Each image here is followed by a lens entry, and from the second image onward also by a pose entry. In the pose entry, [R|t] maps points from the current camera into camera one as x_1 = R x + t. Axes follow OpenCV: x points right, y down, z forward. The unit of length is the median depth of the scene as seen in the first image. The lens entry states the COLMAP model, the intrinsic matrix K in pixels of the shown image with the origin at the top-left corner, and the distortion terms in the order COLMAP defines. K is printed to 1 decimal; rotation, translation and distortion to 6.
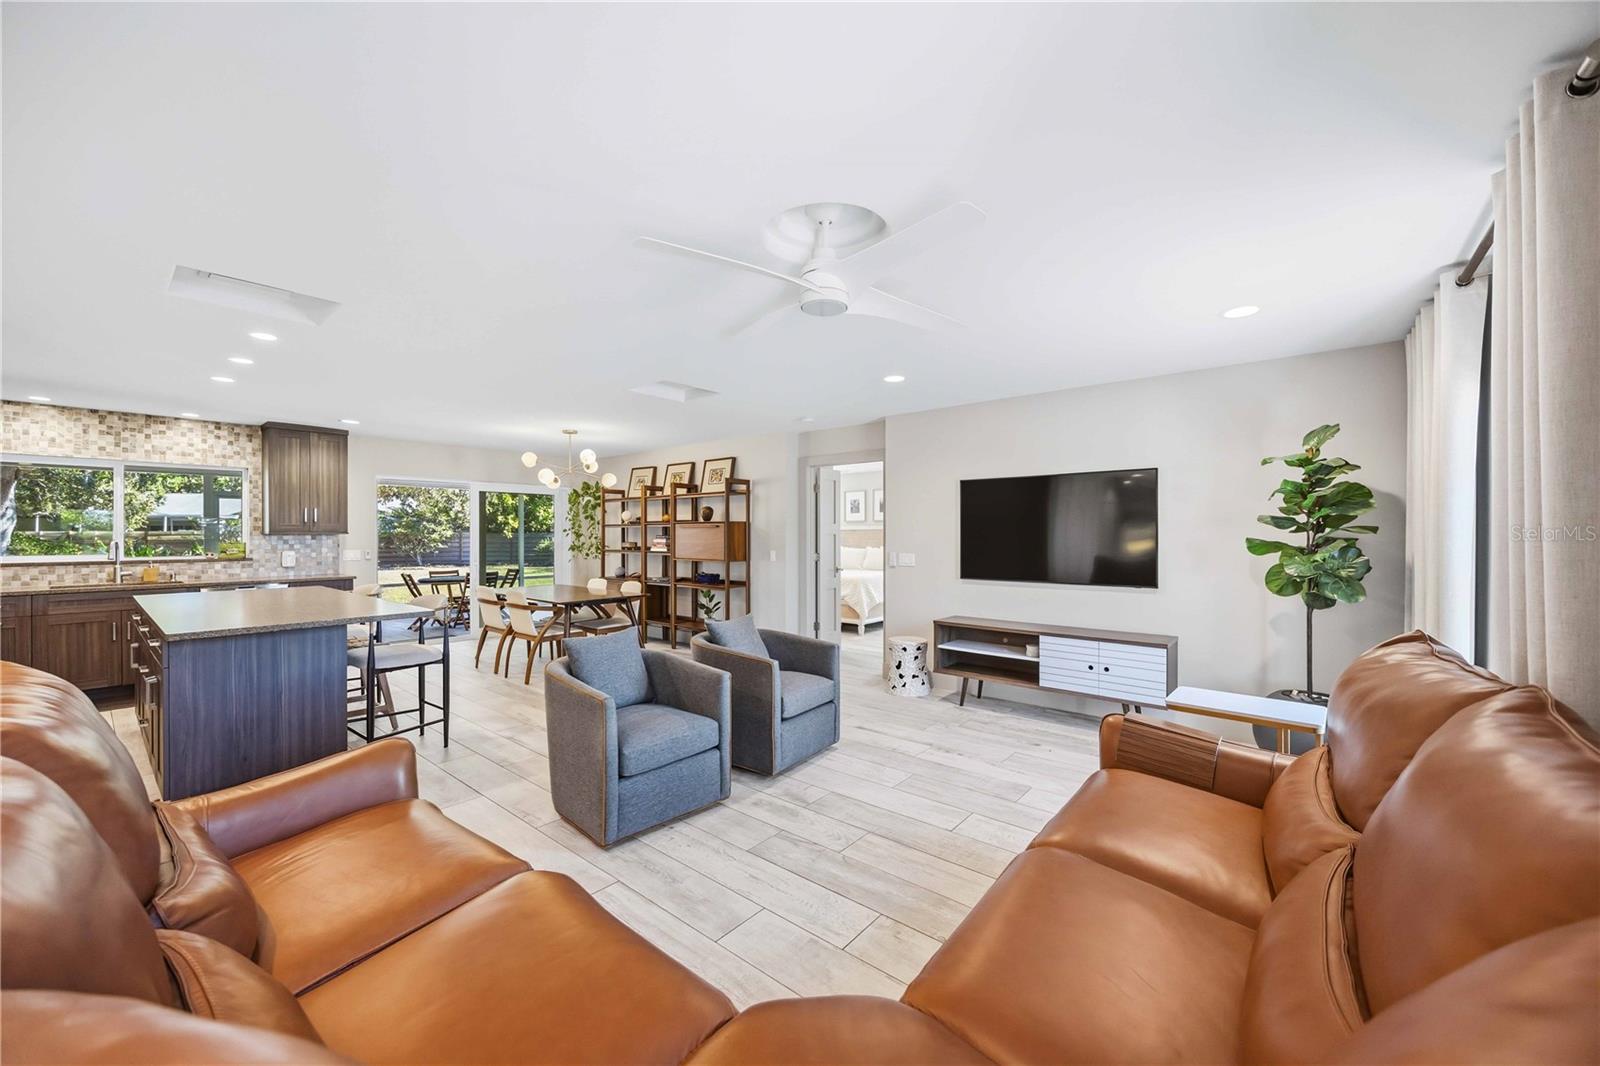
lens RADIAL K [[619.5, 0, 799.0], [0, 619.5, 533.9], [0, 0, 1]] dist [0.001085, 0.000043]
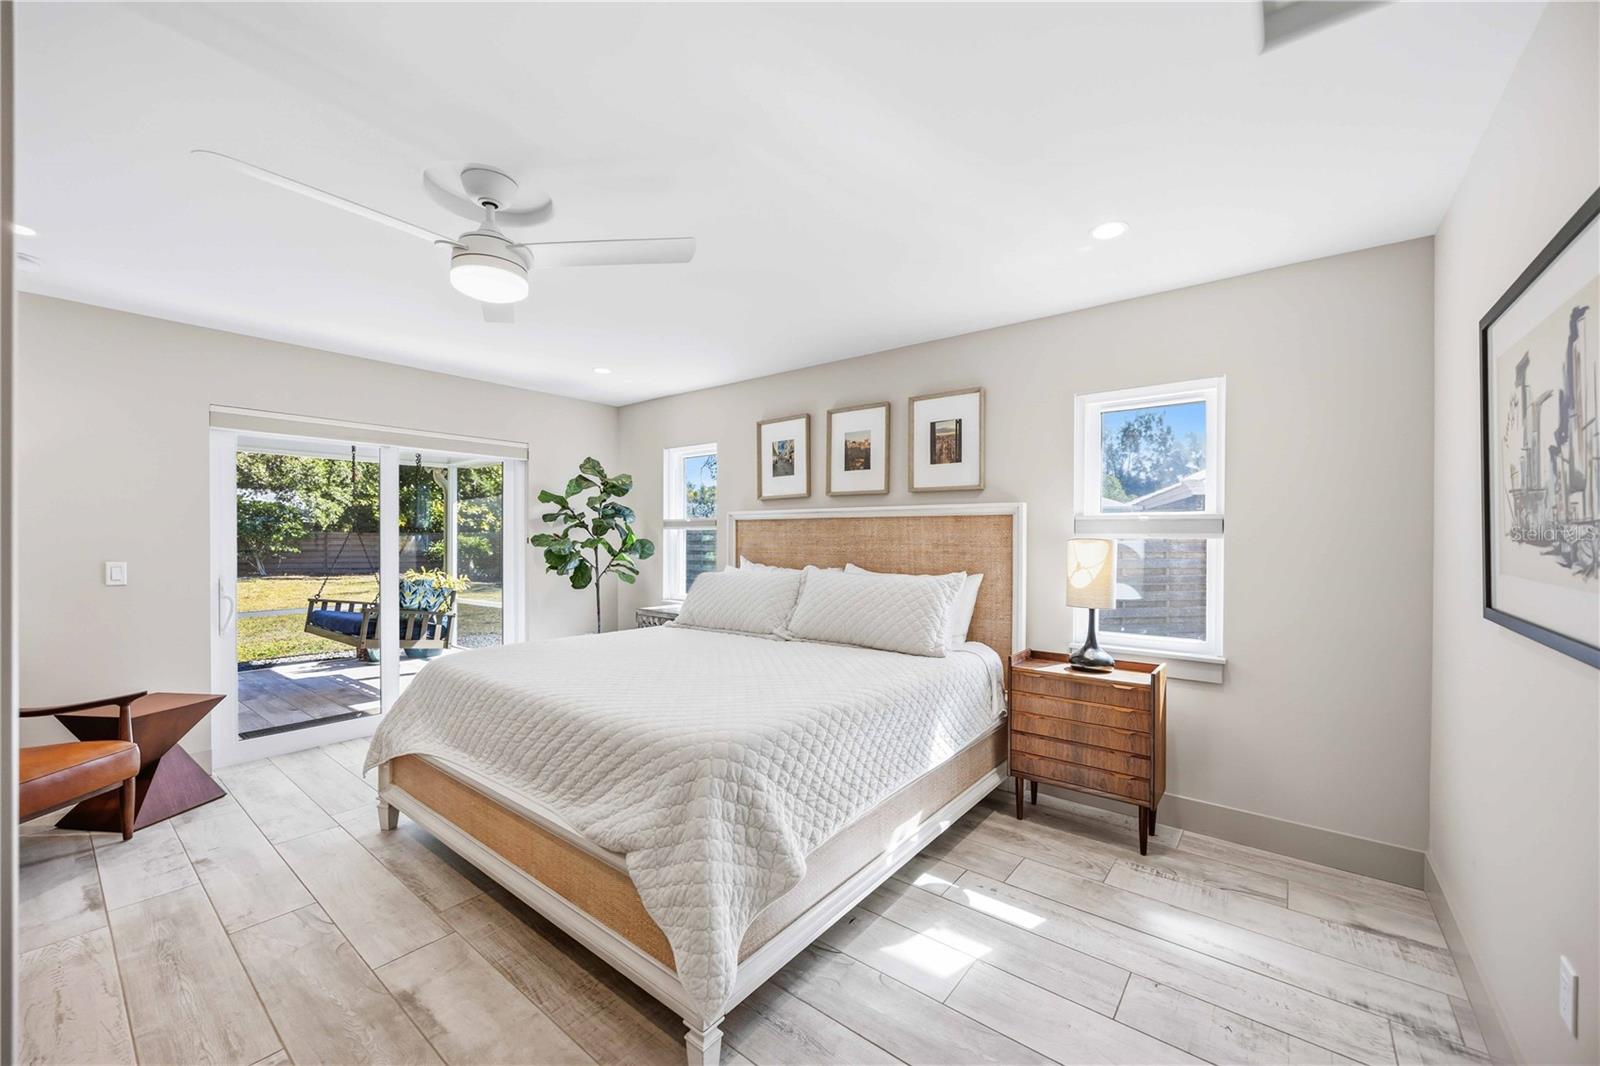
lens RADIAL K [[619.5, 0, 799.3], [0, 619.5, 537.8], [0, 0, 1]] dist [0.001085, 0.000043]
pose [[0.999609, 0.006310, 0.027256, 0.154822], [-0.006343, 0.999979, 0.001139, 0.007442], [-0.027248, -0.001312, 0.999628, 0.993952]]
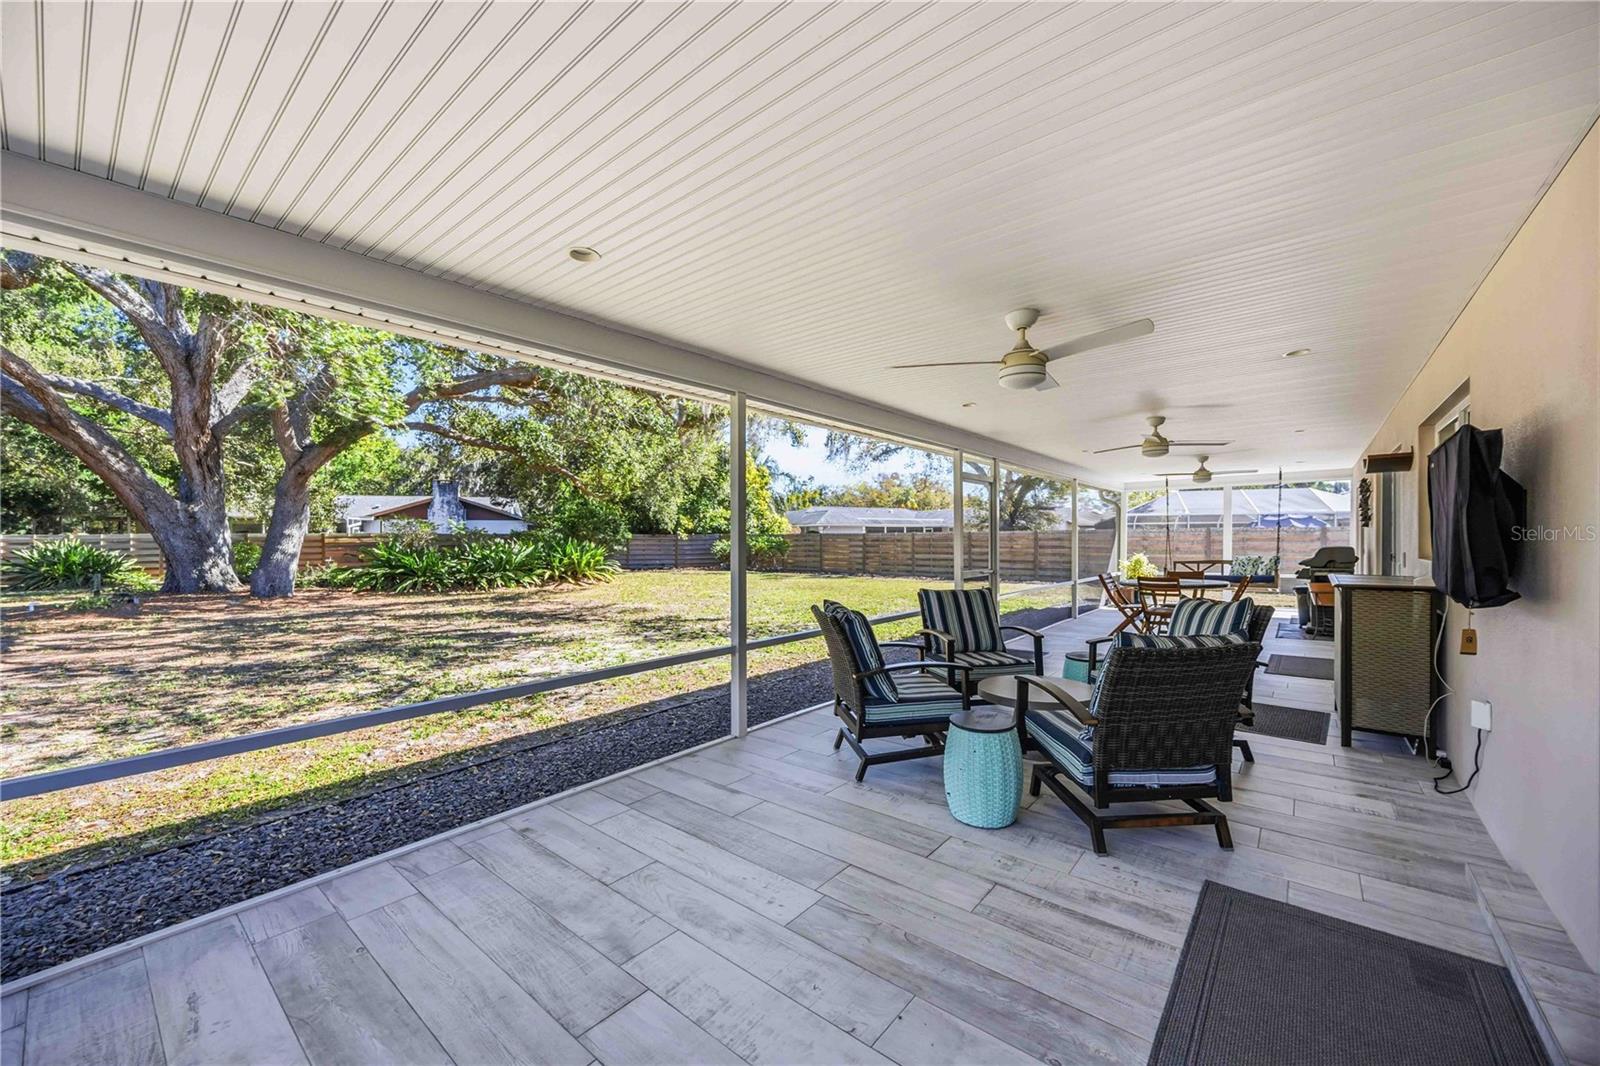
lens RADIAL K [[619.5, 0, 801.3], [0, 619.5, 542.5], [0, 0, 1]] dist [0.001085, 0.000043]
pose [[0.999845, -0.002625, 0.017406, -1.491941], [0.002503, 0.999972, 0.007076, 0.021023], [-0.017424, -0.007032, 0.999823, 0.279065]]
